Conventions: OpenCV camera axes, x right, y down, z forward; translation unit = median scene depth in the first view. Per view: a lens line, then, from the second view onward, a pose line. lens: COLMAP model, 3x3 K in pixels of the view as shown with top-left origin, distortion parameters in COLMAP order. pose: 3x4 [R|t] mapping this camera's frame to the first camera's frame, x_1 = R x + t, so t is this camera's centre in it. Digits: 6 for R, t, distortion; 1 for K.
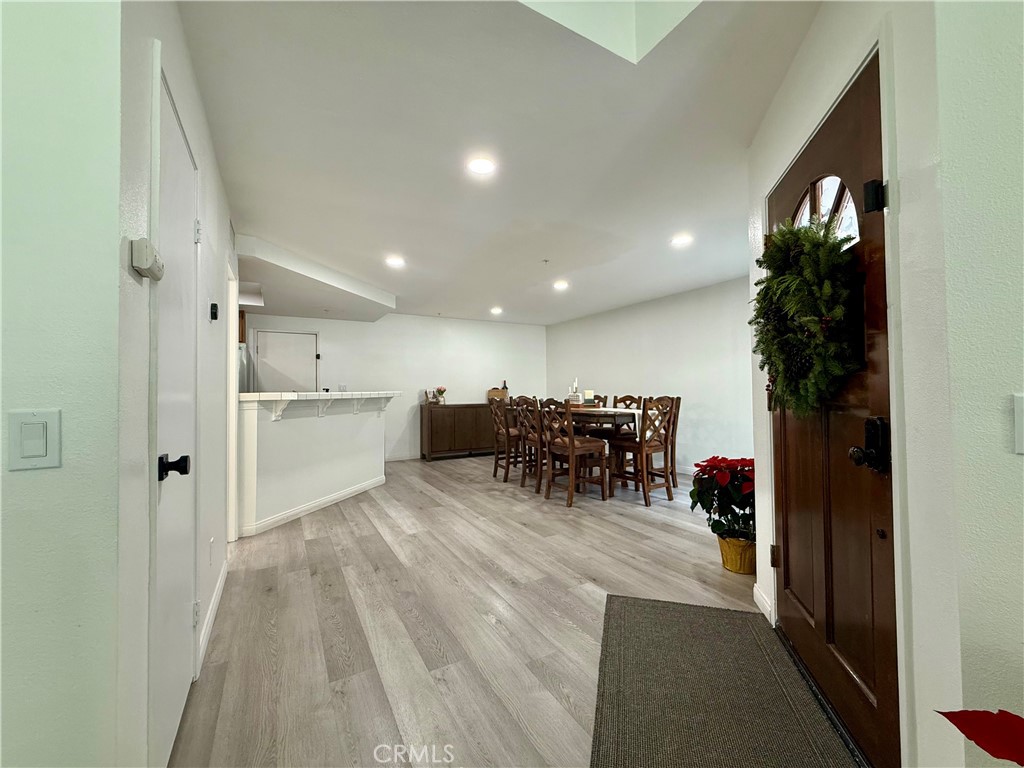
lens RADIAL K [[411.8, 0, 510.4], [0, 411.8, 382.7], [0, 0, 1]] dist [-0.000259, -0.000346]
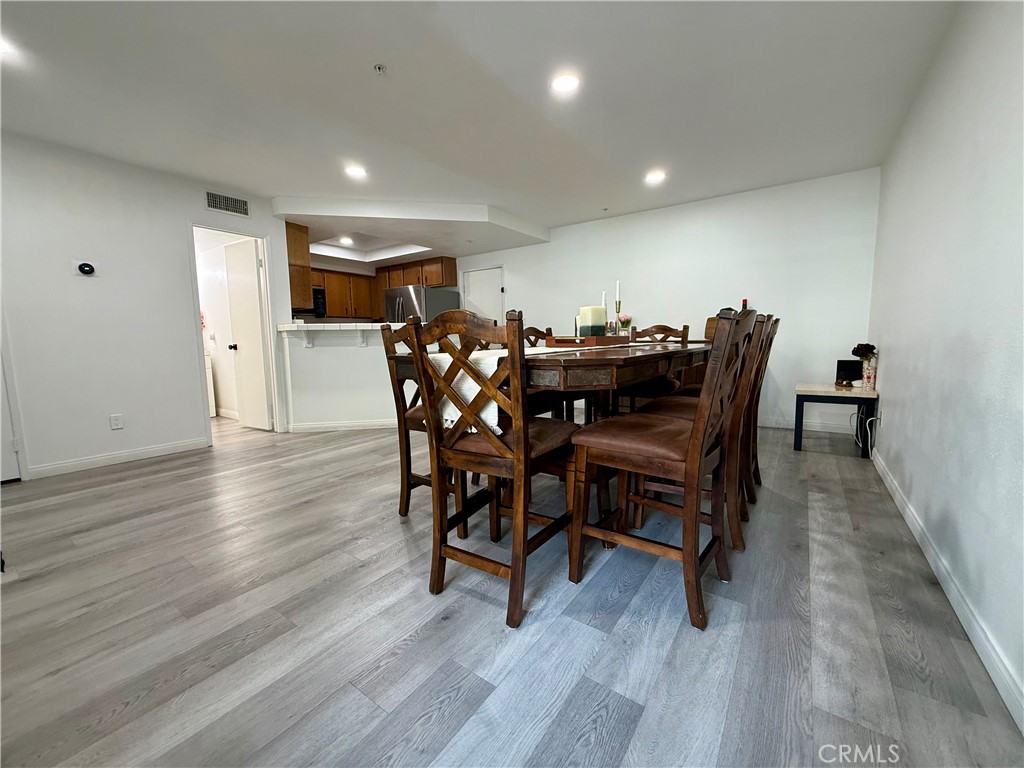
lens RADIAL K [[411.8, 0, 510.4], [0, 411.8, 382.7], [0, 0, 1]] dist [-0.000259, -0.000346]
pose [[0.420847, 0.103607, -0.901195, 0.572740], [0.024597, 0.991788, 0.125508, 0.043216], [0.906798, -0.074987, 0.414843, 0.747862]]
